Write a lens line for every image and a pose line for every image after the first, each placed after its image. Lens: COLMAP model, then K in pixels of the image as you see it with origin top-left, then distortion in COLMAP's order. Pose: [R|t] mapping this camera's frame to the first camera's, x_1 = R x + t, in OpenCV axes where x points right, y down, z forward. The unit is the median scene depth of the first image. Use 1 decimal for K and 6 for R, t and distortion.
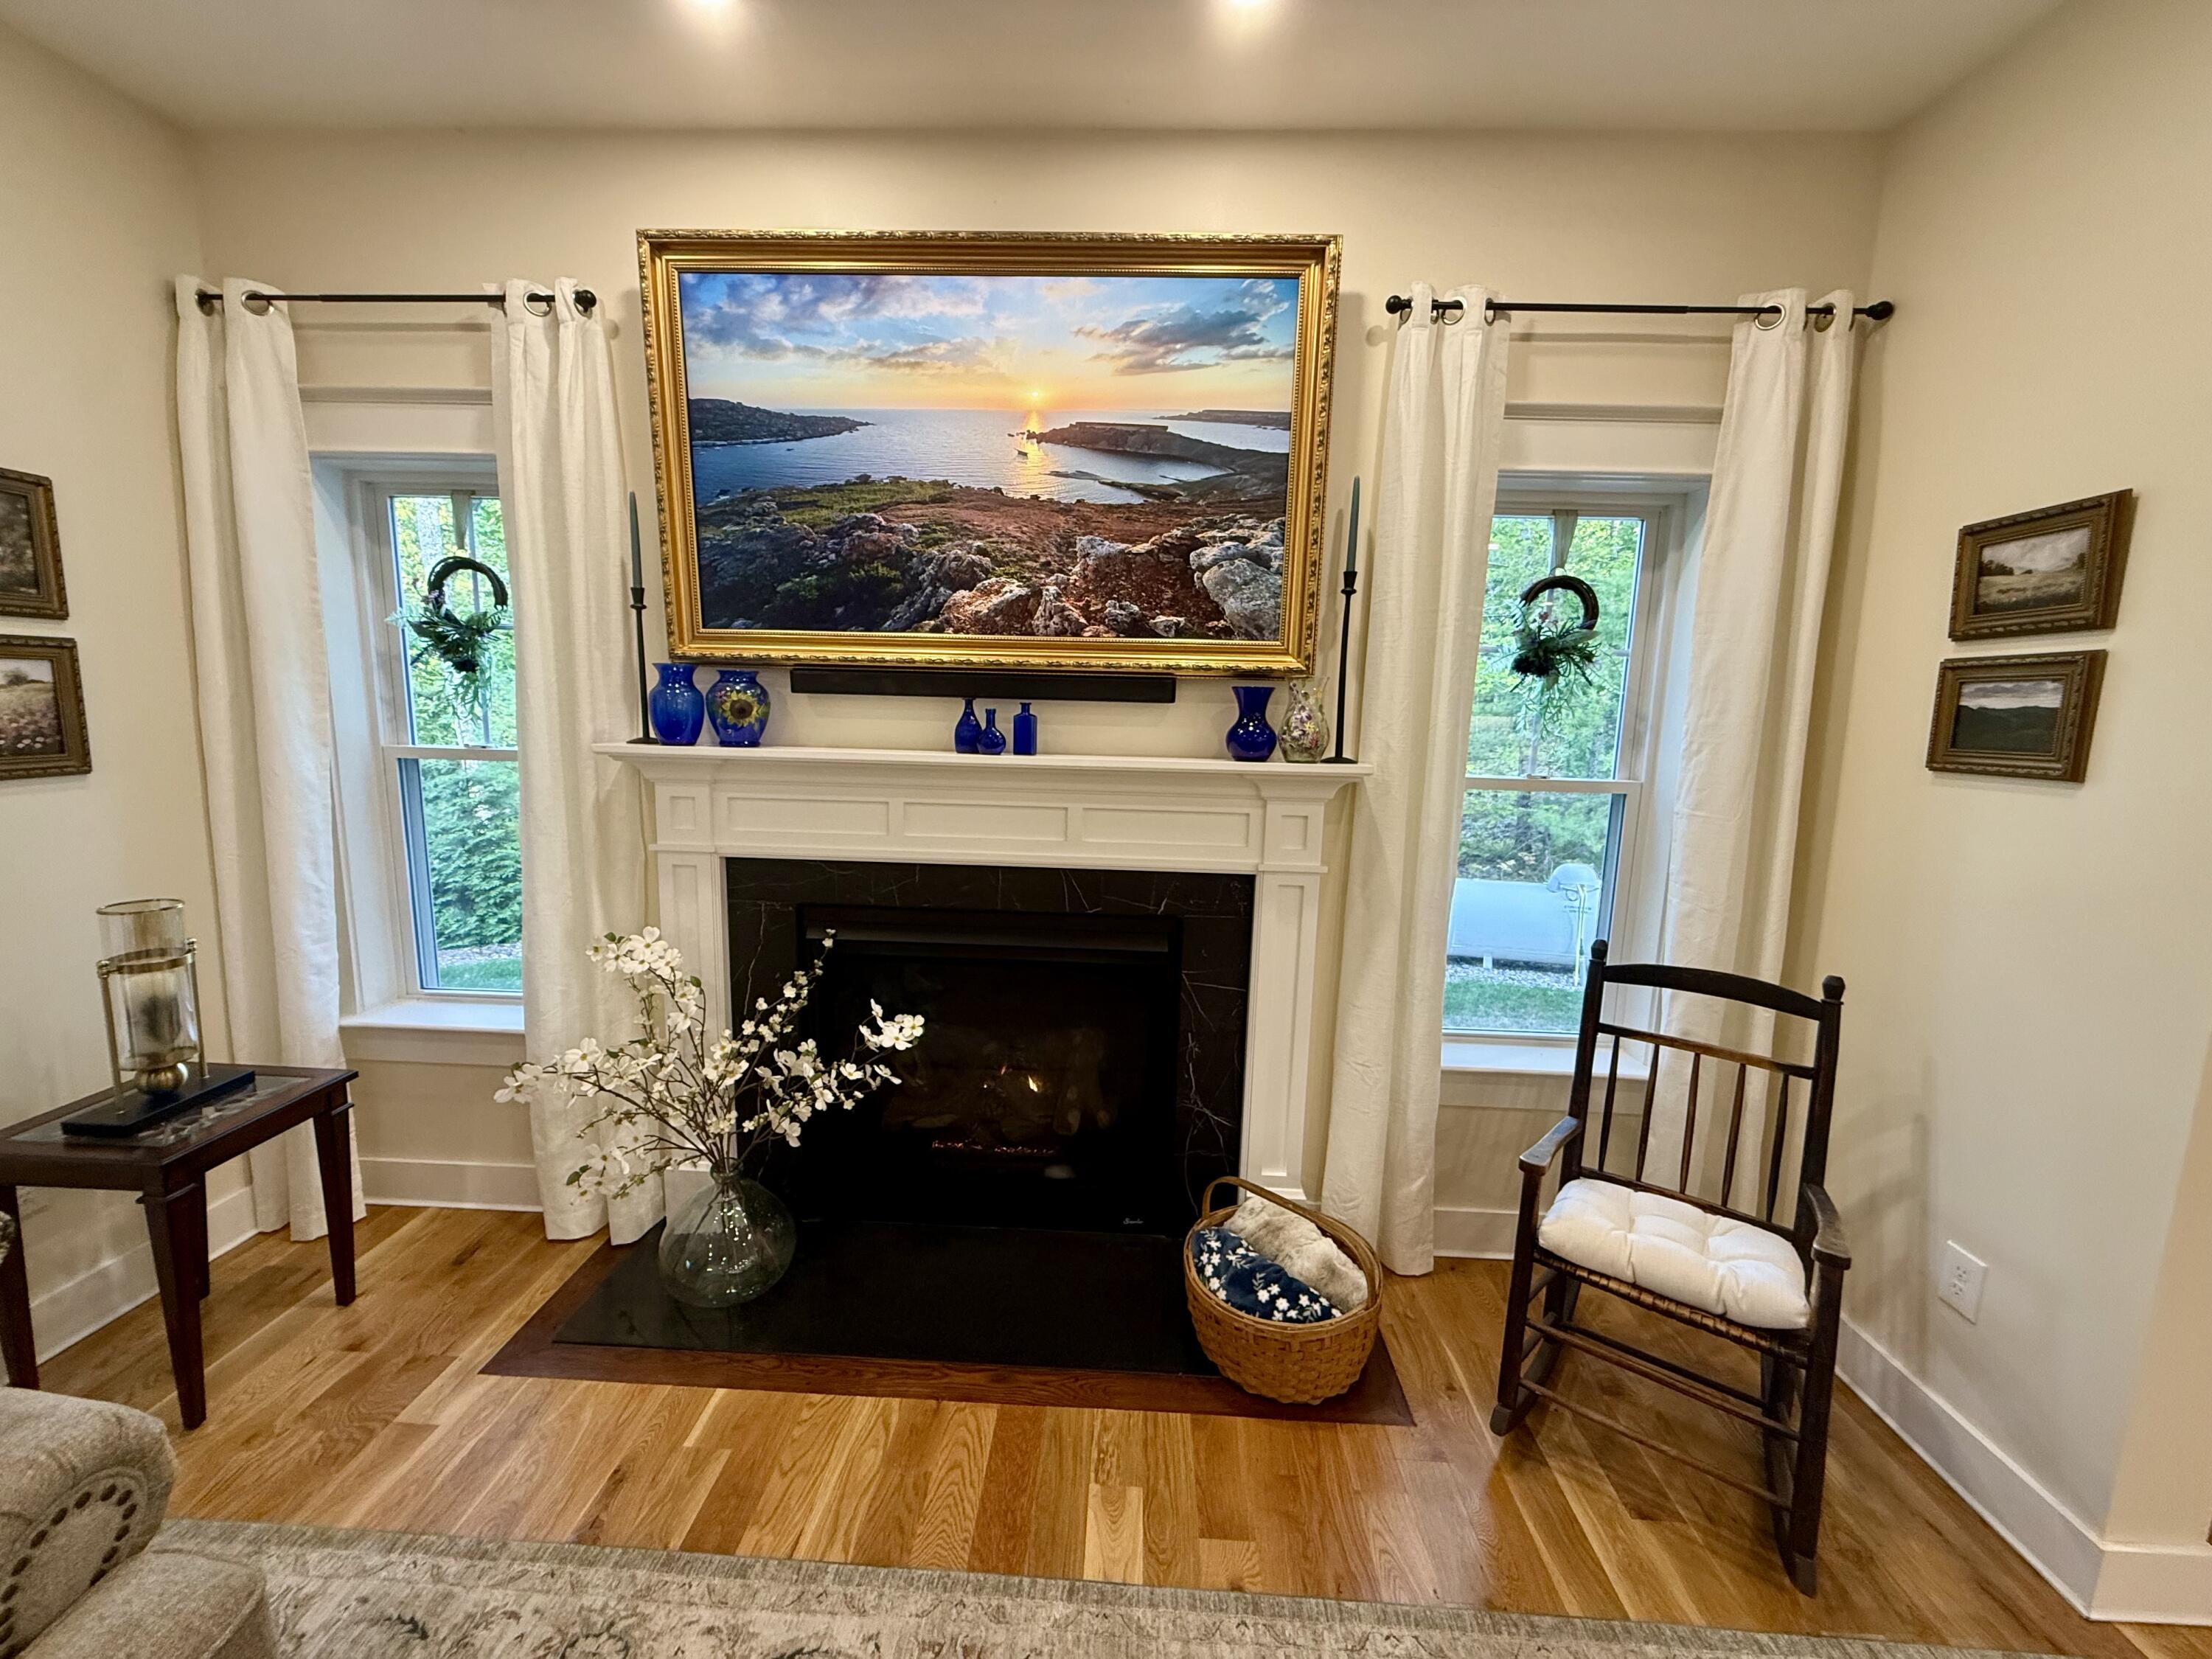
lens RADIAL K [[877.7, 0, 1101.6], [0, 877.7, 833.6], [0, 0, 1]] dist [-0.002585, 0.000663]
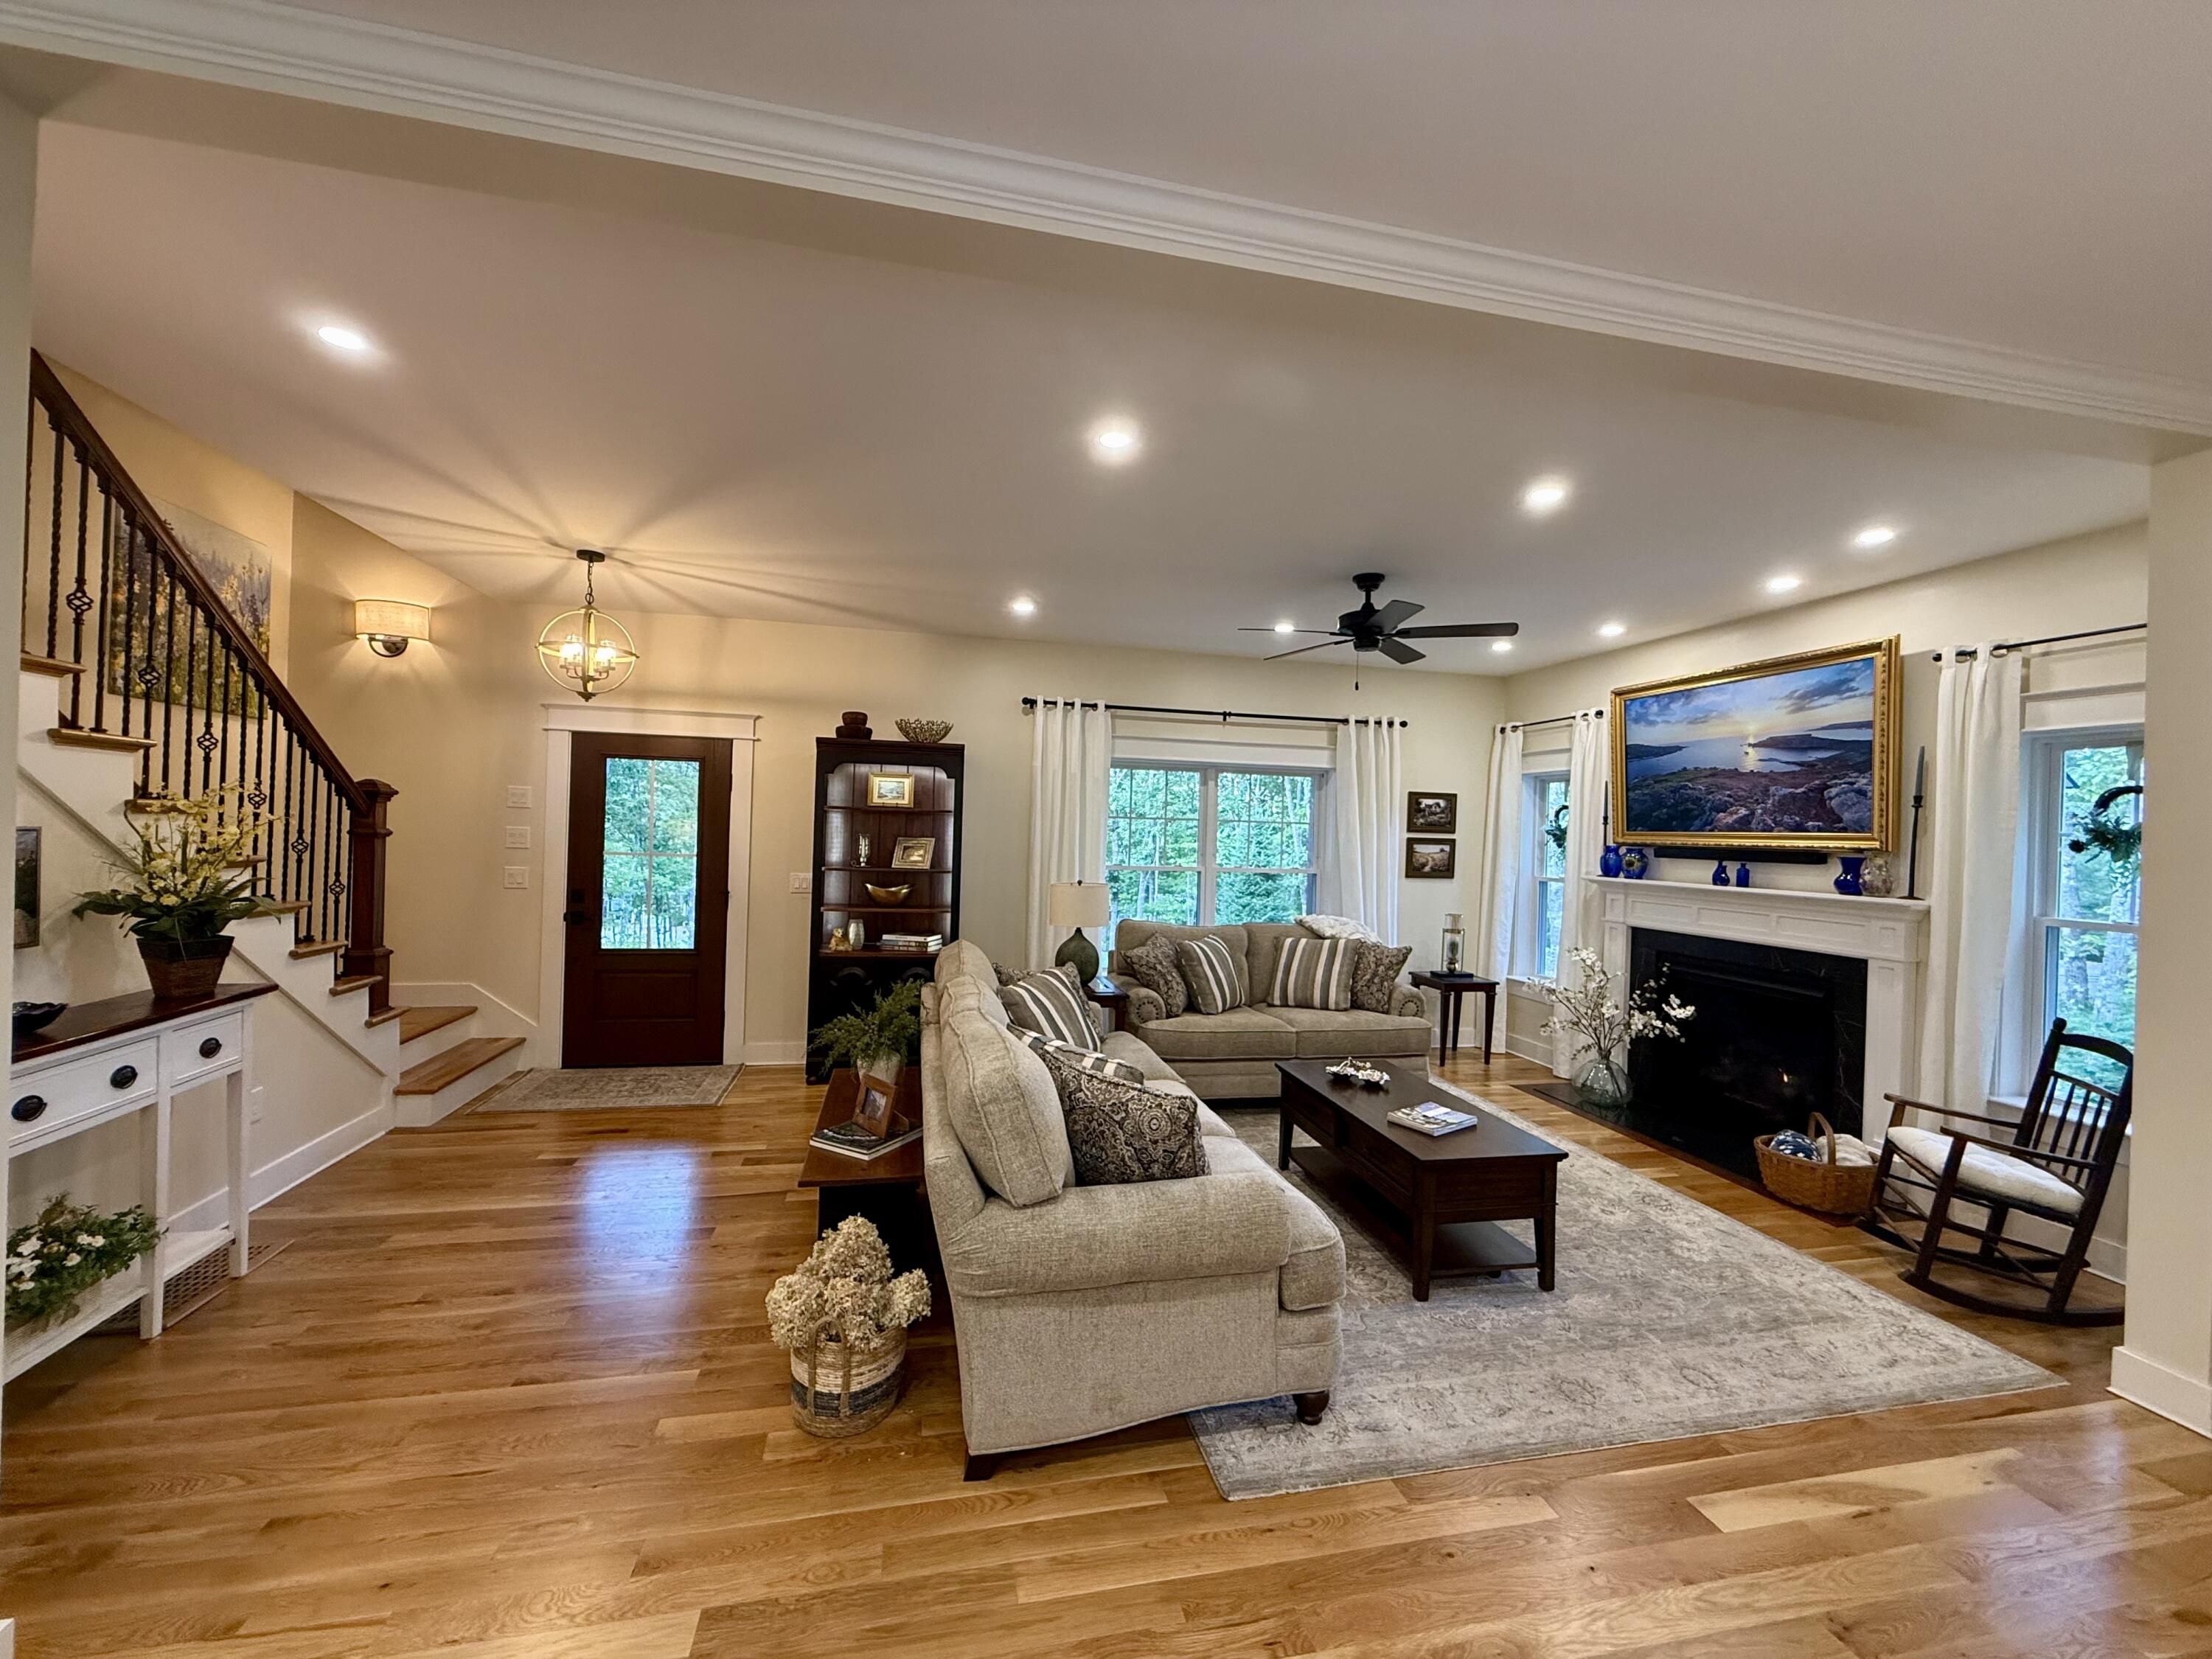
lens RADIAL K [[877.7, 0, 1098.2], [0, 877.7, 834.1], [0, 0, 1]] dist [-0.002585, 0.000663]
pose [[0.253611, -0.014229, -0.967202, 1.614094], [-0.168781, 0.983902, -0.058731, 0.176832], [0.952467, 0.178140, 0.247127, -1.065912]]
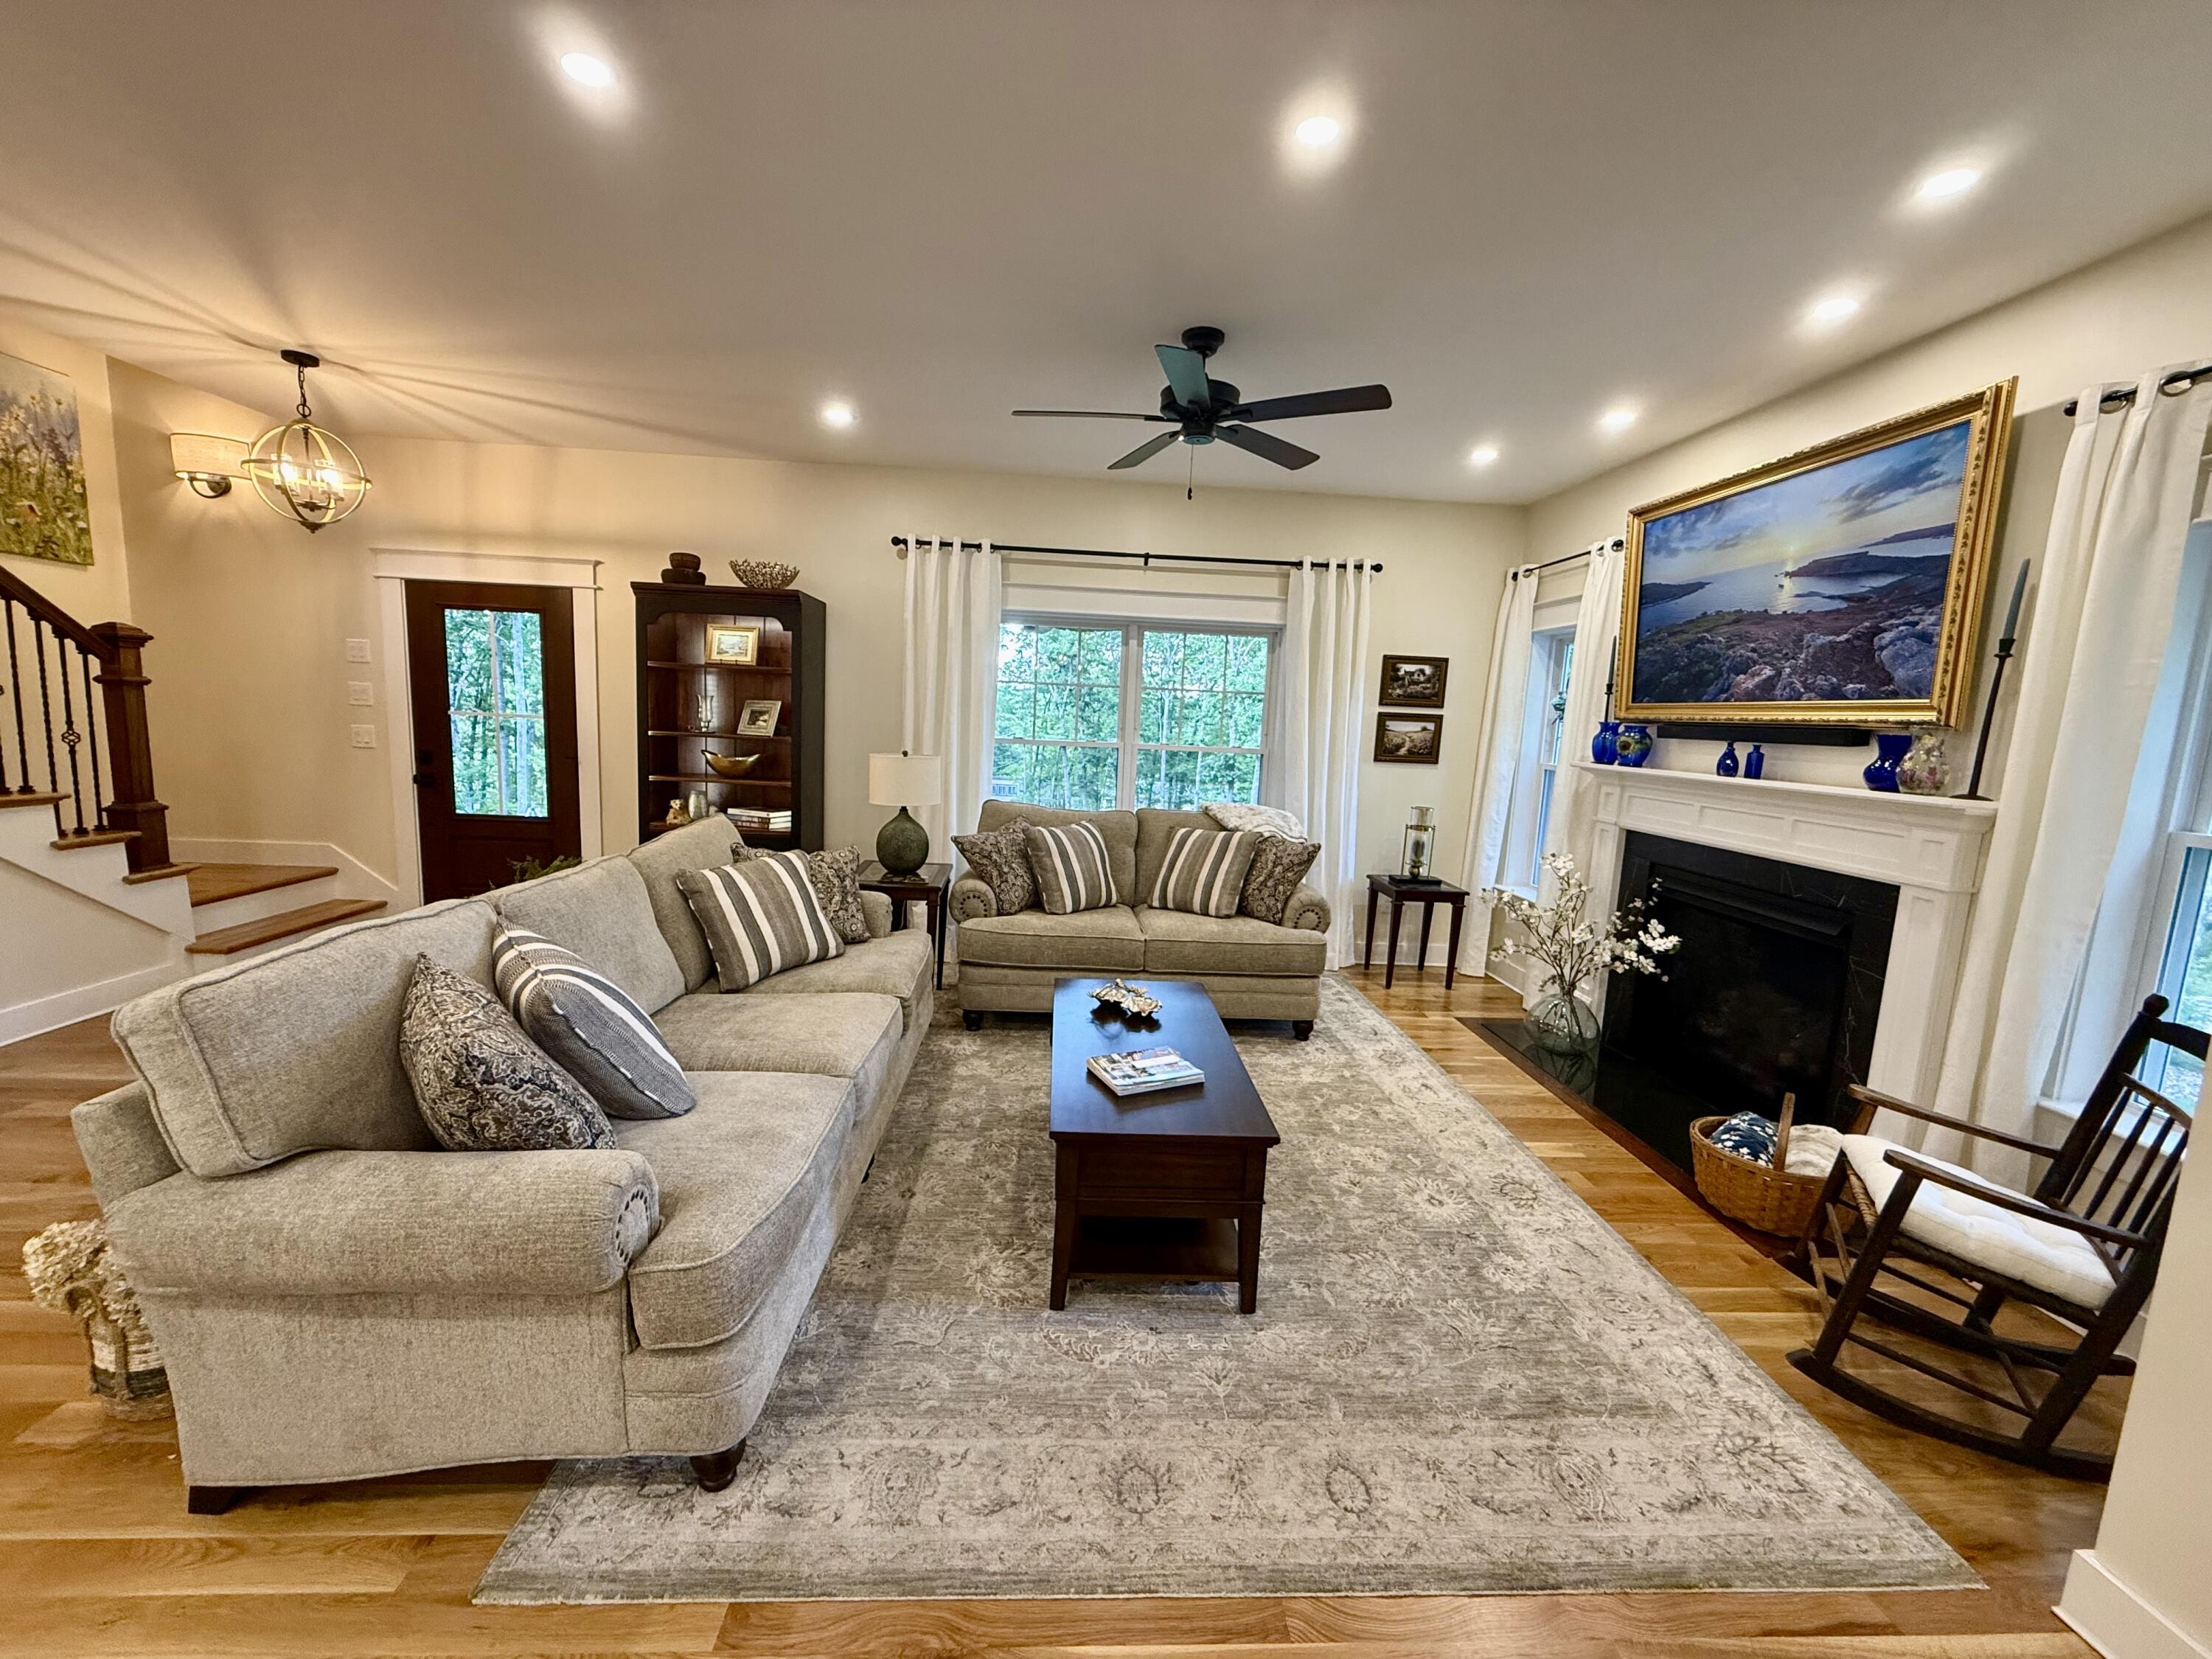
lens RADIAL K [[877.7, 0, 1100.4], [0, 877.7, 833.6], [0, 0, 1]] dist [-0.002585, 0.000663]
pose [[0.094176, 0.115445, -0.988839, 1.356820], [-0.191569, 0.976793, 0.095794, 0.076670], [0.976950, 0.180410, 0.114106, -0.273253]]
